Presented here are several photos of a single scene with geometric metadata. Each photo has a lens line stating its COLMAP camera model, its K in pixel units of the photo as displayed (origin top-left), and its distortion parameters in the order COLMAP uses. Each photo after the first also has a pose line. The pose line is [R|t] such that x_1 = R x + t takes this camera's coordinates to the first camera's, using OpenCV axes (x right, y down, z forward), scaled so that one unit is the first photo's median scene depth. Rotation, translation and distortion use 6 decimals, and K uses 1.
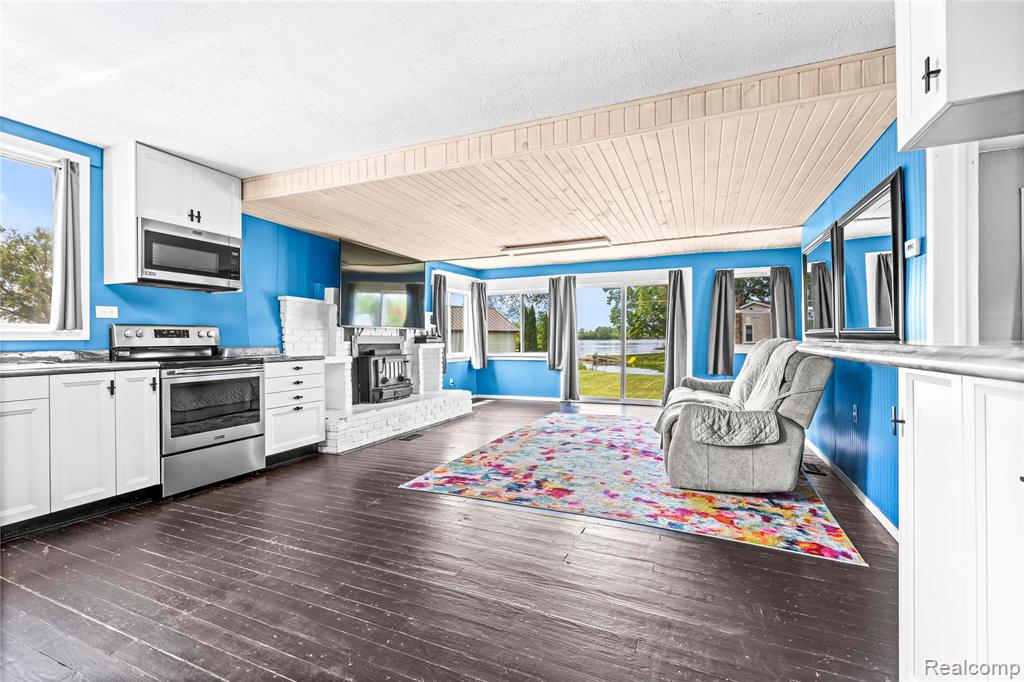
lens RADIAL K [[454.5, 0, 504.4], [0, 454.5, 337.9], [0, 0, 1]] dist [-0.000143, -0.000015]
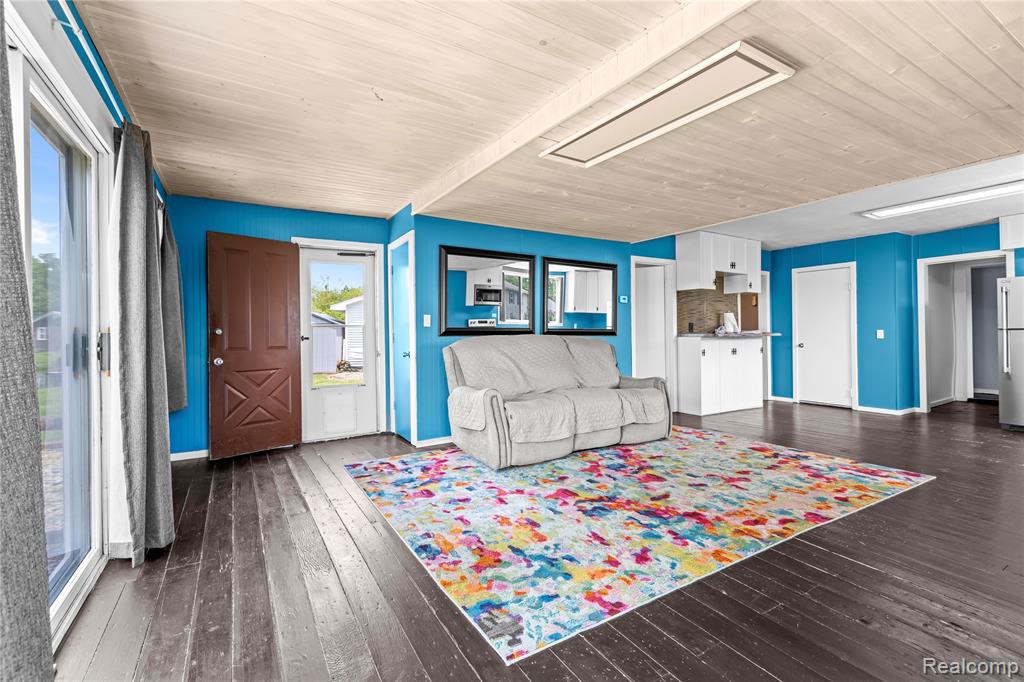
lens RADIAL K [[454.5, 0, 504.4], [0, 454.5, 337.9], [0, 0, 1]] dist [-0.000143, -0.000015]
pose [[-0.811720, 0.006632, 0.584009, -0.041379], [0.010477, 0.999940, 0.003206, 0.003418], [-0.583952, 0.008721, -0.811741, 2.220629]]
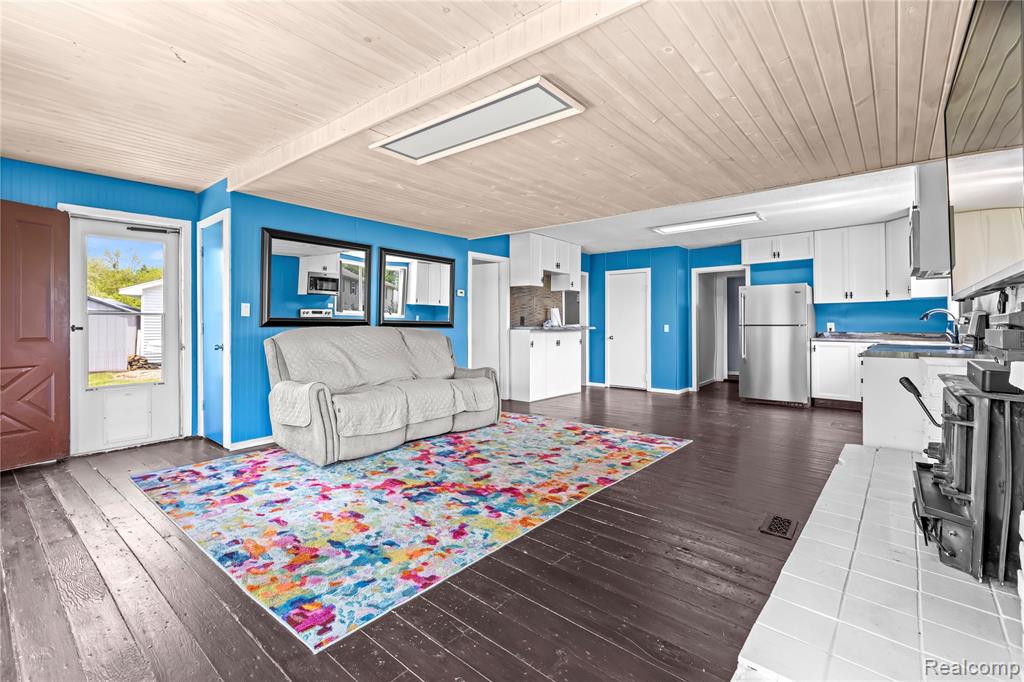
lens RADIAL K [[459.6, 0, 505.6], [0, 459.6, 327.1], [0, 0, 1]] dist [-0.000829, -0.000373]
pose [[-0.957694, 0.003203, 0.287769, -0.092043], [0.002965, 0.999995, -0.001264, 0.004535], [-0.287772, -0.000358, -0.957699, 2.239679]]
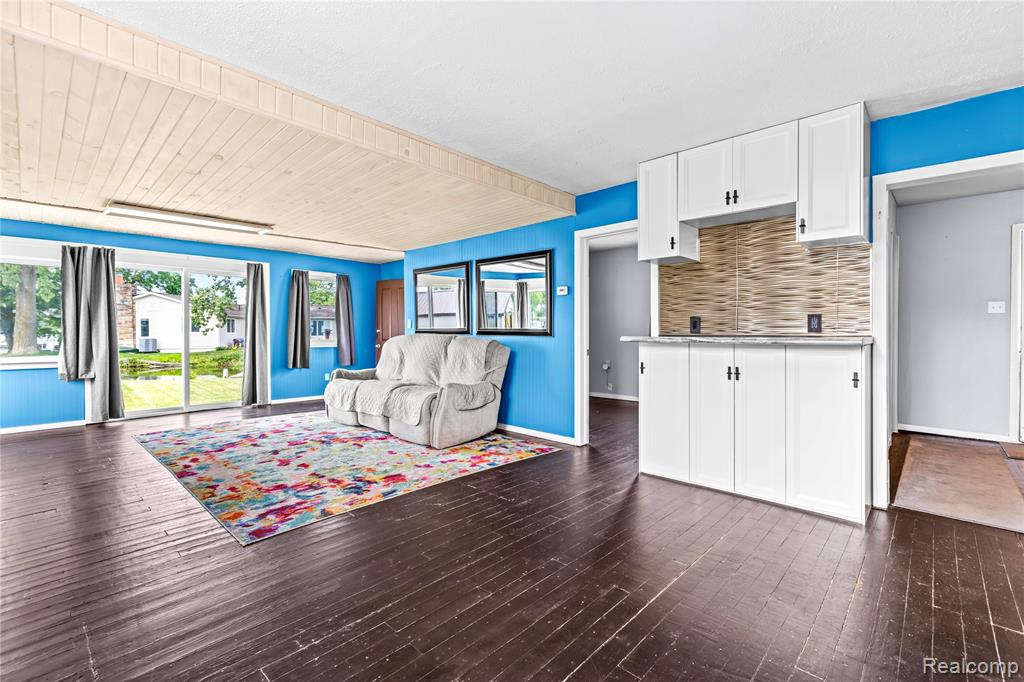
lens RADIAL K [[454.5, 0, 504.4], [0, 454.5, 337.9], [0, 0, 1]] dist [-0.000143, -0.000015]
pose [[0.336428, -0.009850, 0.941658, -0.711589], [-0.001449, 0.999939, 0.010977, -0.005016], [-0.941708, -0.005057, 0.336393, 0.349312]]
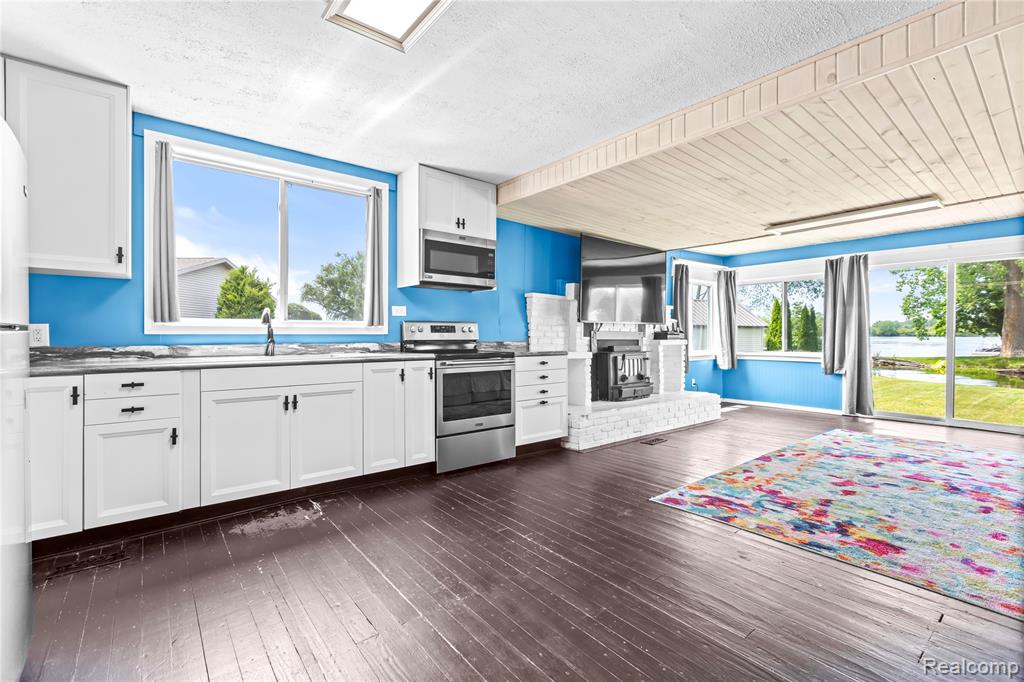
lens RADIAL K [[452.2, 0, 505.0], [0, 452.2, 334.6], [0, 0, 1]] dist [0.000134, -0.000376]
pose [[0.884882, 0.005571, -0.465782, -0.066358], [-0.004286, 0.999984, 0.003819, -0.000304], [0.465796, -0.001383, 0.884891, 0.069340]]
